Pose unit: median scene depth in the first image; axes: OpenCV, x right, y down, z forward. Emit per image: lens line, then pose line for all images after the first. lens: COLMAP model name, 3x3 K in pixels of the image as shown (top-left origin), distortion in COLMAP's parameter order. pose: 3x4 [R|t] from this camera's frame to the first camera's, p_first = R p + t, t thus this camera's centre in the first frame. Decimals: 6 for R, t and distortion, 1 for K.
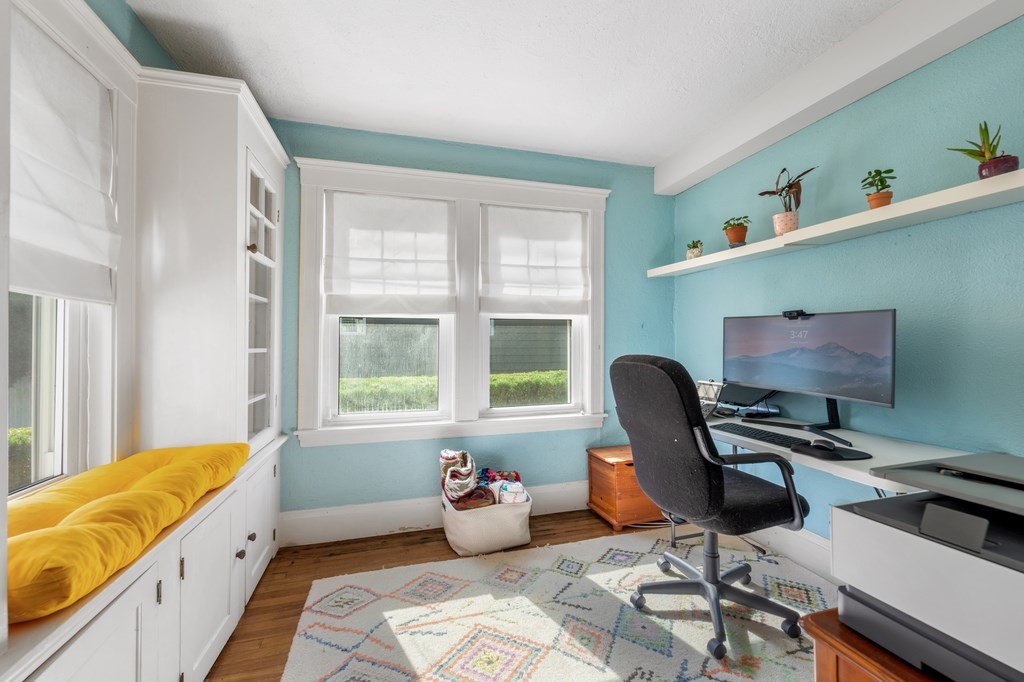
lens RADIAL K [[416.5, 0, 509.0], [0, 416.5, 344.0], [0, 0, 1]] dist [0.001273, 0.000357]
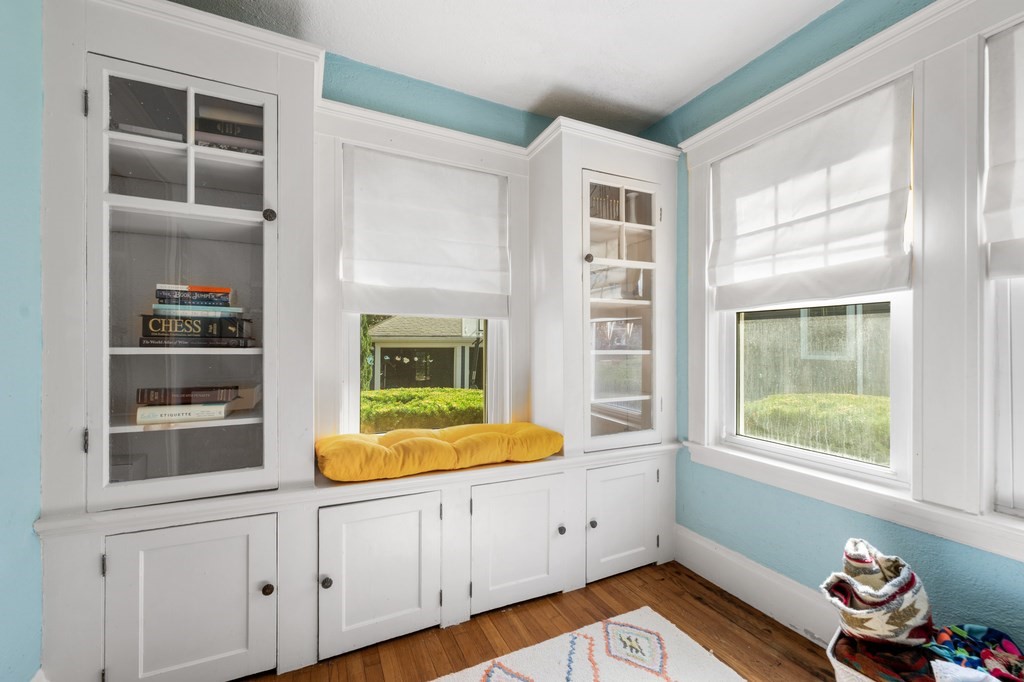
lens RADIAL K [[416.5, 0, 509.9], [0, 416.5, 338.6], [0, 0, 1]] dist [0.001273, 0.000357]
pose [[0.168355, -0.010456, -0.985671, 0.315785], [0.001109, 0.999945, -0.010419, -0.007065], [0.985726, 0.000661, 0.168357, 0.449600]]
